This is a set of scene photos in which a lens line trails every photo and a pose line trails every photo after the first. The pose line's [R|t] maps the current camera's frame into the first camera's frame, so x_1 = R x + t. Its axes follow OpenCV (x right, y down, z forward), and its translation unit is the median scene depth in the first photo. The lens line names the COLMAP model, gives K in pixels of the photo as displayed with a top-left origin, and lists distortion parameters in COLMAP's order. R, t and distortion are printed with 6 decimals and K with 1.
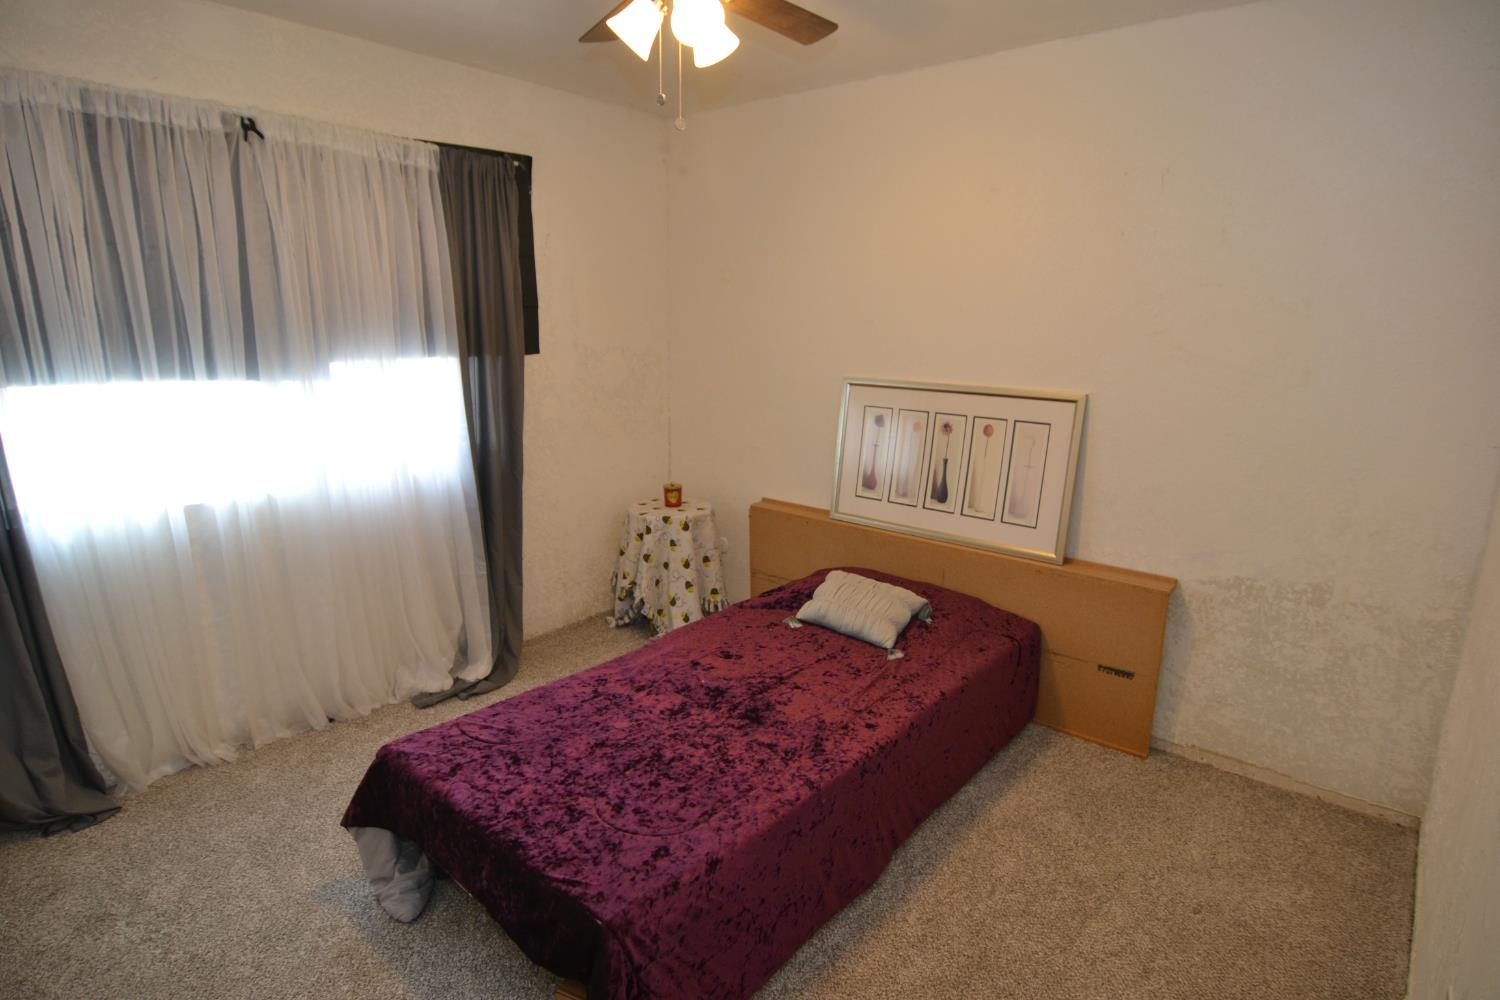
lens RADIAL K [[822.1, 0, 750.0], [0, 822.1, 500.0], [0, 0, 1]] dist [-0.002326, -0.015449]
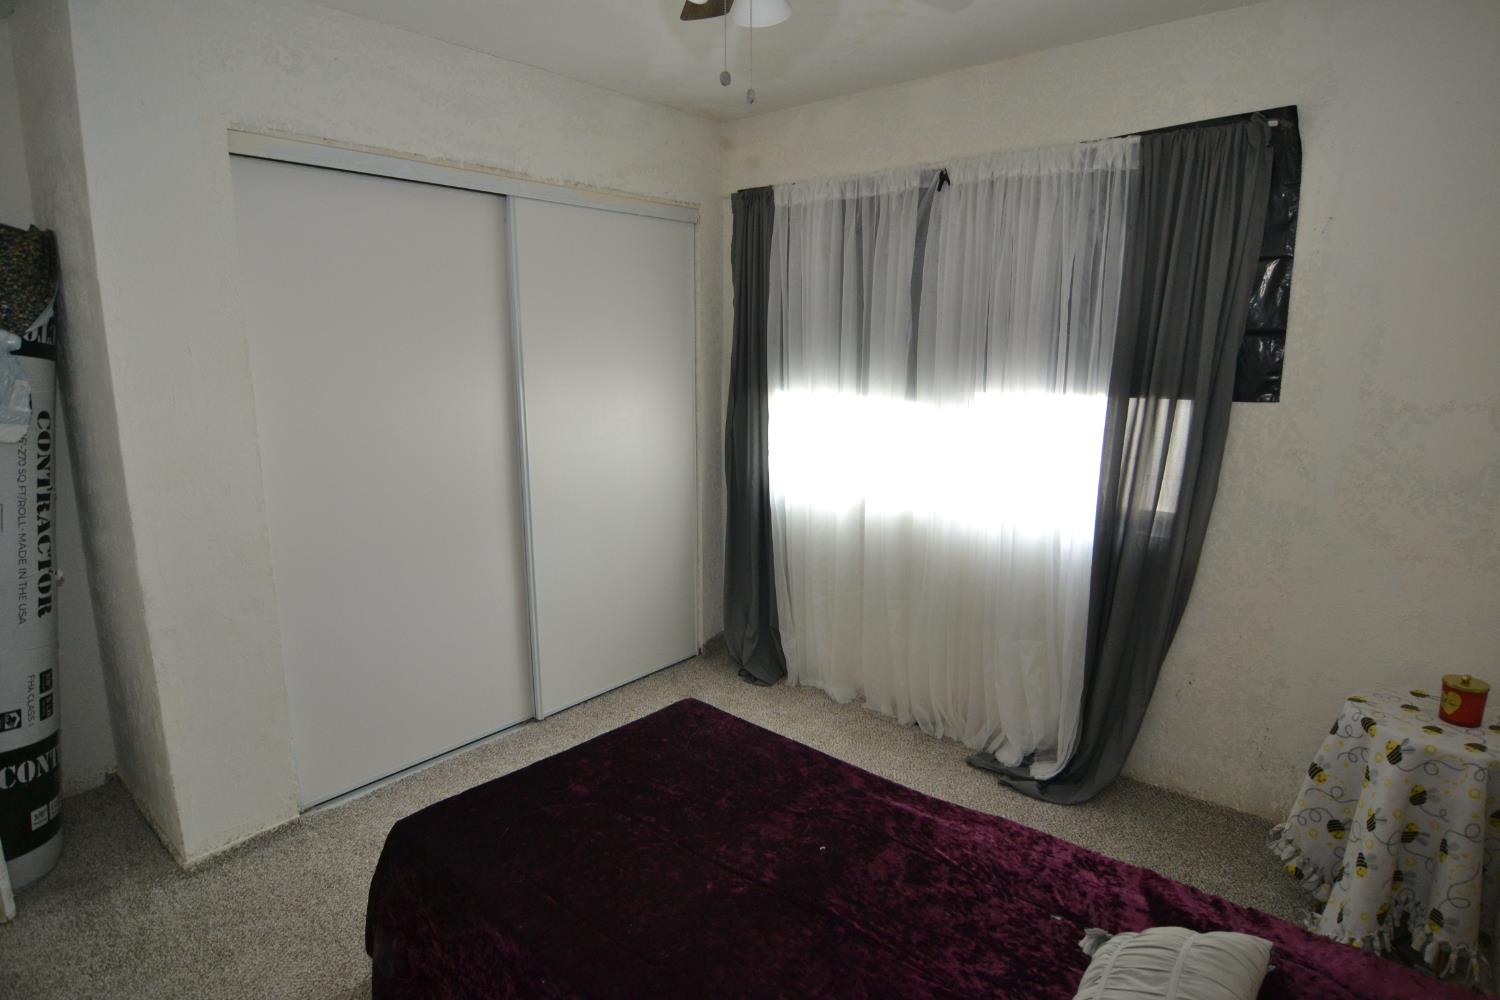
lens RADIAL K [[822.1, 0, 750.0], [0, 822.1, 500.0], [0, 0, 1]] dist [-0.002326, -0.015449]
pose [[-0.030815, 0.164256, -0.985936, 0.479061], [-0.230269, 0.958705, 0.166917, -0.131247], [0.972639, 0.232174, 0.008280, 0.689036]]
